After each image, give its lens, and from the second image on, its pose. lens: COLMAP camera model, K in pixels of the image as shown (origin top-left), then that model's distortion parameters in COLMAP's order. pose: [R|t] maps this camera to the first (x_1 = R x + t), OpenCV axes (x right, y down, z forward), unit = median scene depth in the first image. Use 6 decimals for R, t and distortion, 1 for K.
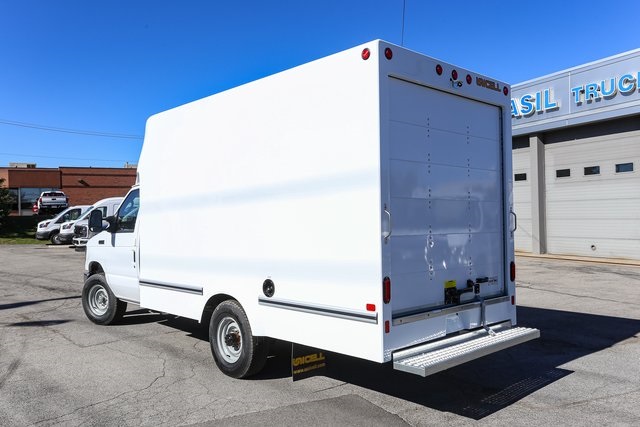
lens RADIAL K [[511.4, 0, 324.4], [0, 511.4, 216.4], [0, 0, 1]] dist [0.011199, 0.005382]
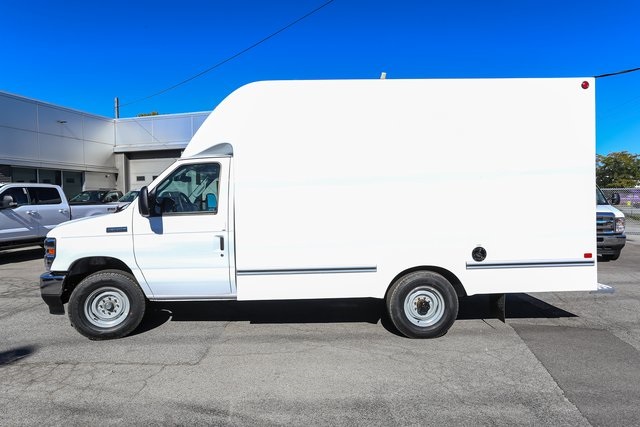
lens RADIAL K [[370.2, 0, 320.9], [0, 370.2, 215.2], [0, 0, 1]] dist [-0.016142, 0.004943]
pose [[0.695081, -0.016936, 0.718732, -1.045583], [0.001043, 0.999745, 0.022550, 0.028983], [-0.718931, -0.014924, 0.694922, 0.694286]]
